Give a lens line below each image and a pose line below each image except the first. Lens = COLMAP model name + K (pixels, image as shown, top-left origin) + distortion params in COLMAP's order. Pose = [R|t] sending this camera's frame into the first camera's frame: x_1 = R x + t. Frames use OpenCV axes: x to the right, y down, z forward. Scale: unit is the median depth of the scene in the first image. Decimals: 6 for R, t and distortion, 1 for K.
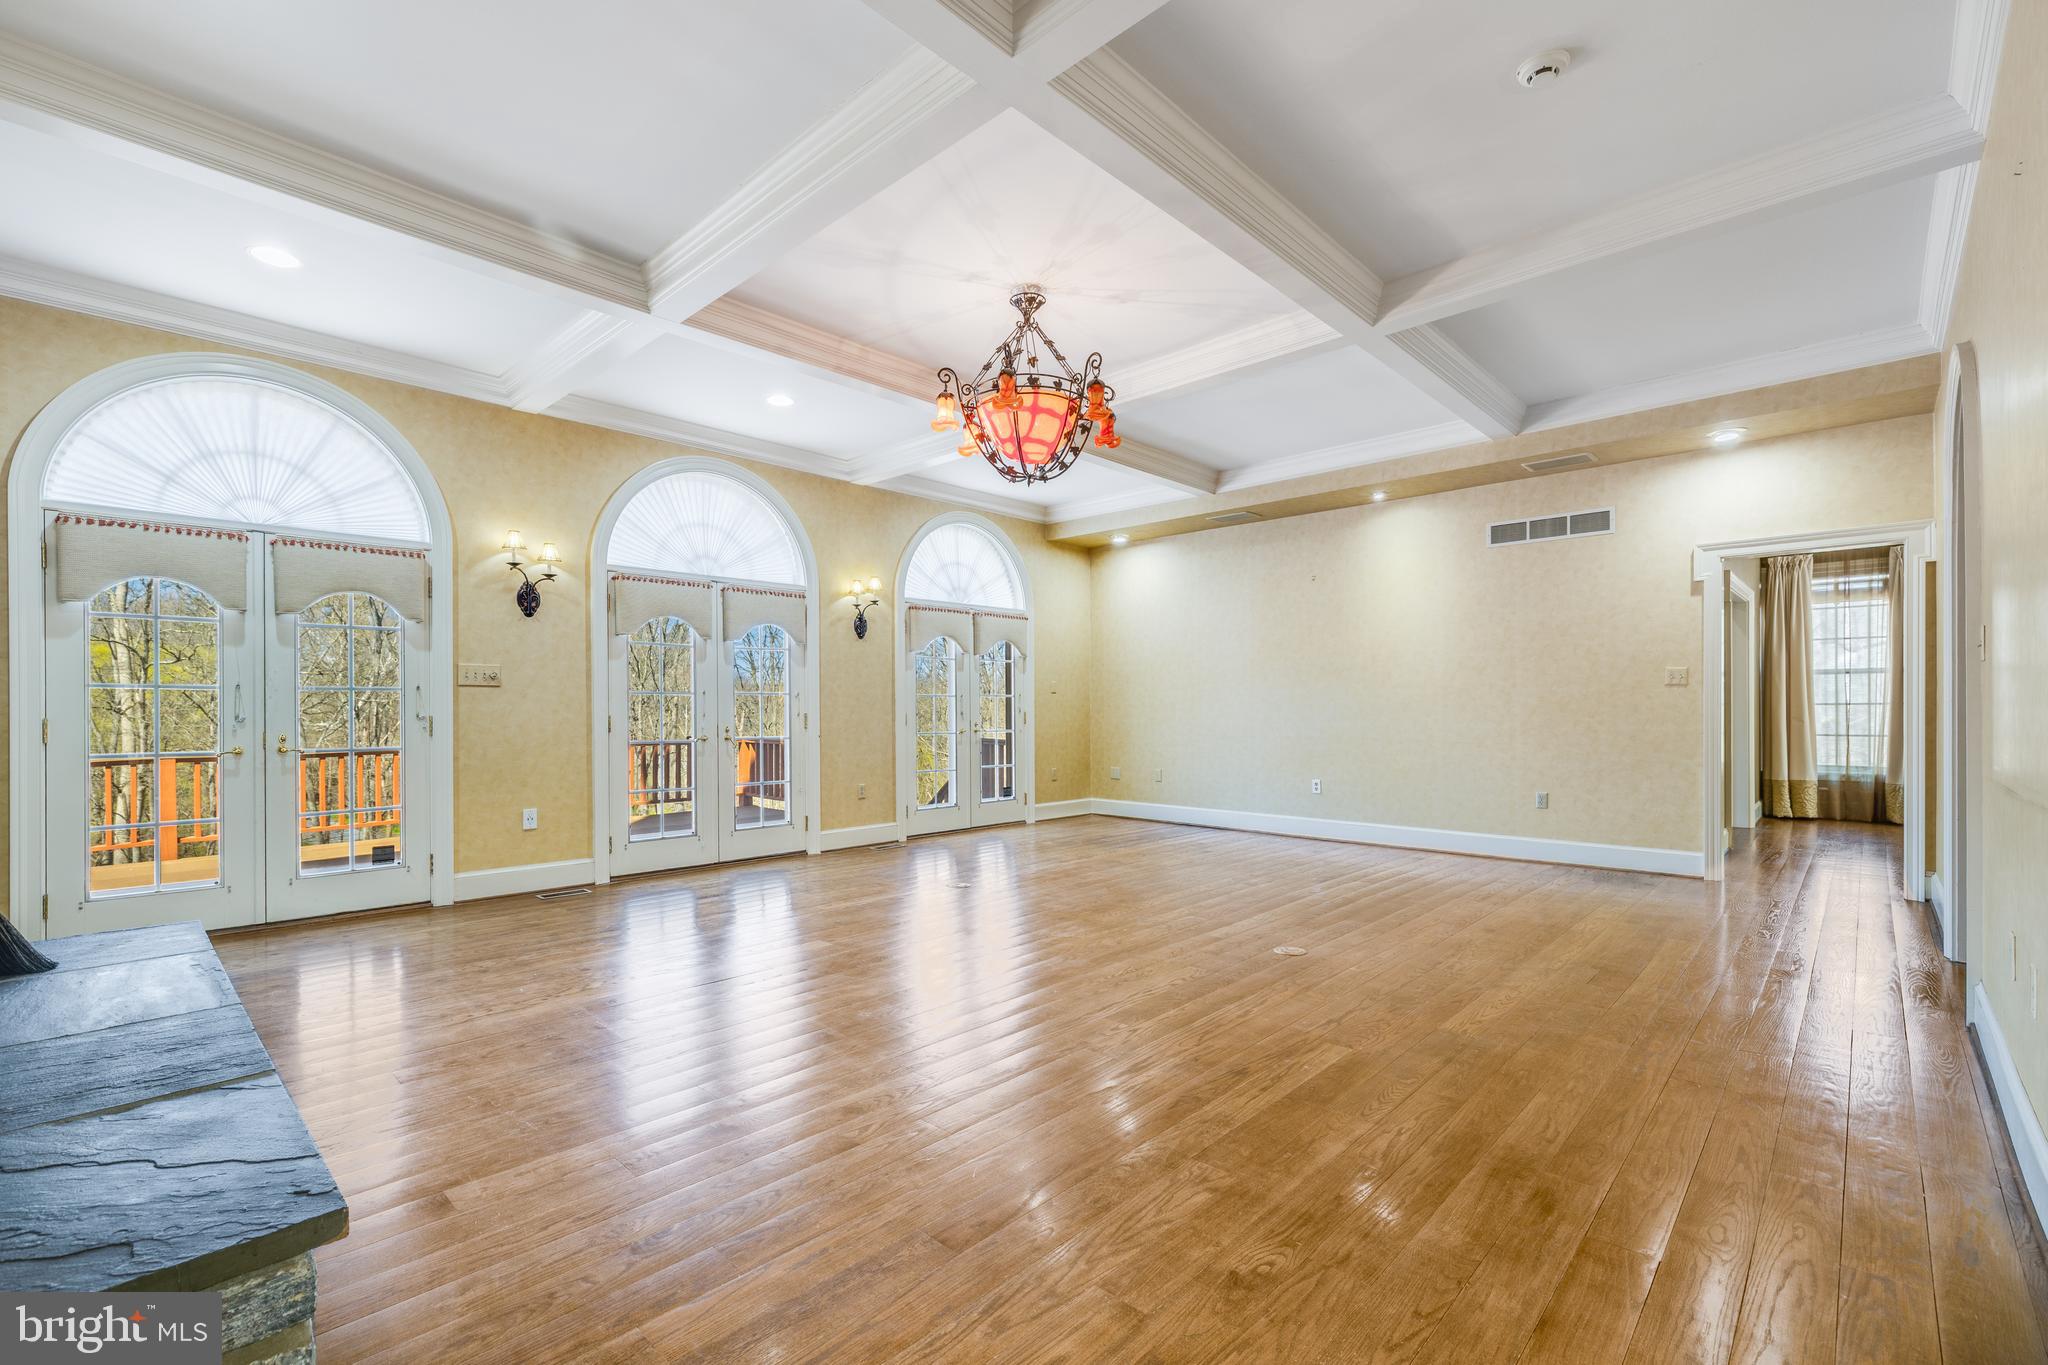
lens RADIAL K [[864.4, 0, 1020.1], [0, 864.4, 702.6], [0, 0, 1]] dist [0.001943, 0.000422]
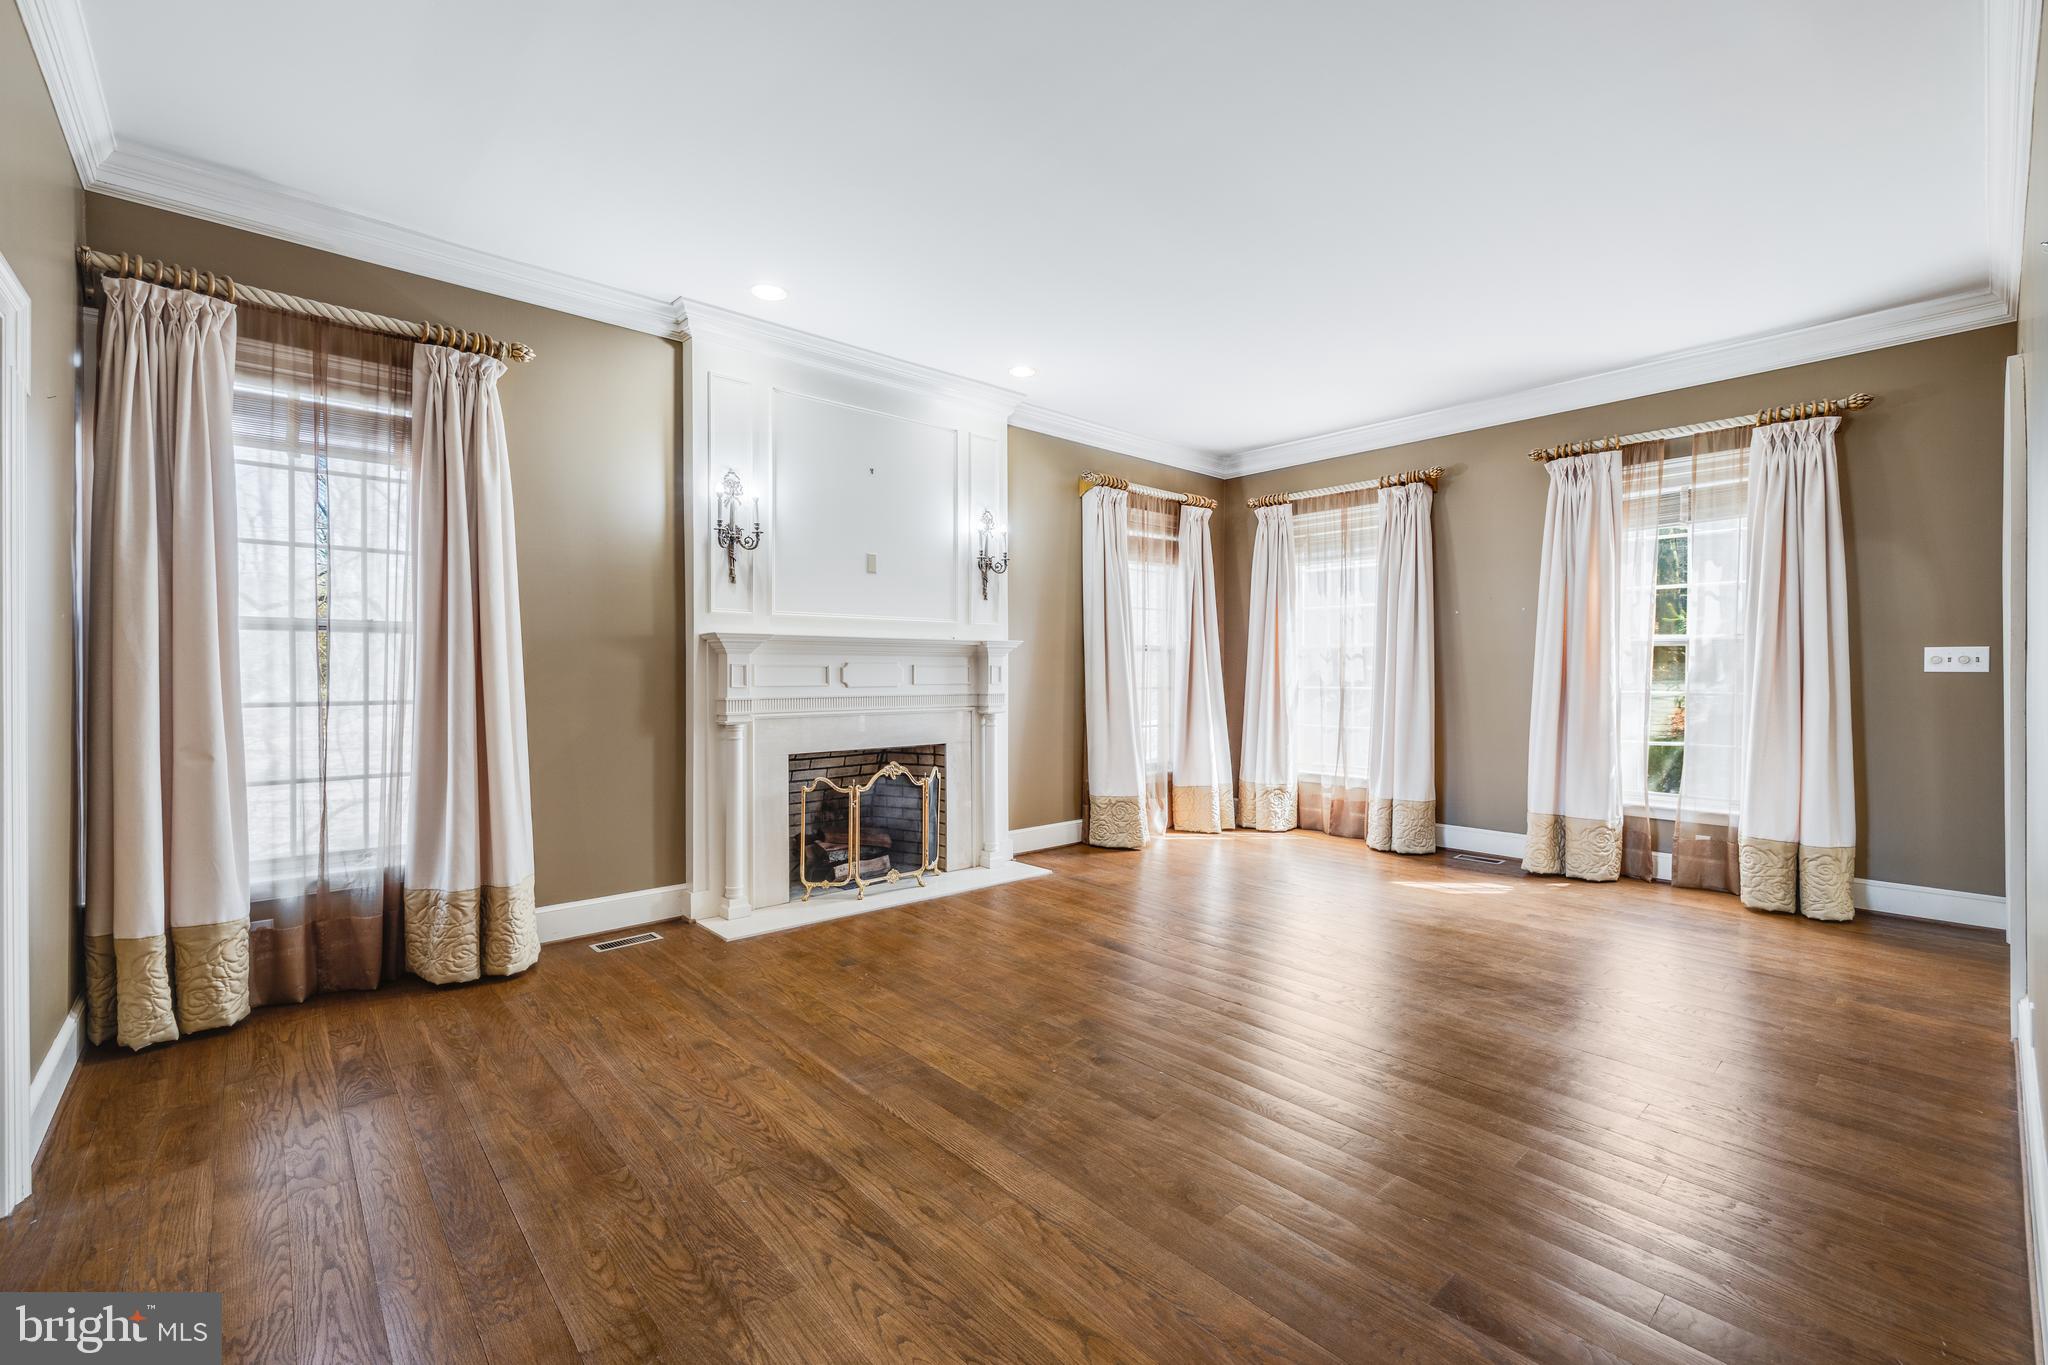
lens RADIAL K [[864.4, 0, 1033.6], [0, 864.4, 678.4], [0, 0, 1]] dist [0.001943, 0.000422]
pose [[0.086602, -0.002579, 0.996240, 0.579163], [-0.003636, 0.999989, 0.002905, -0.012953], [-0.996236, -0.003873, 0.086592, 0.632168]]
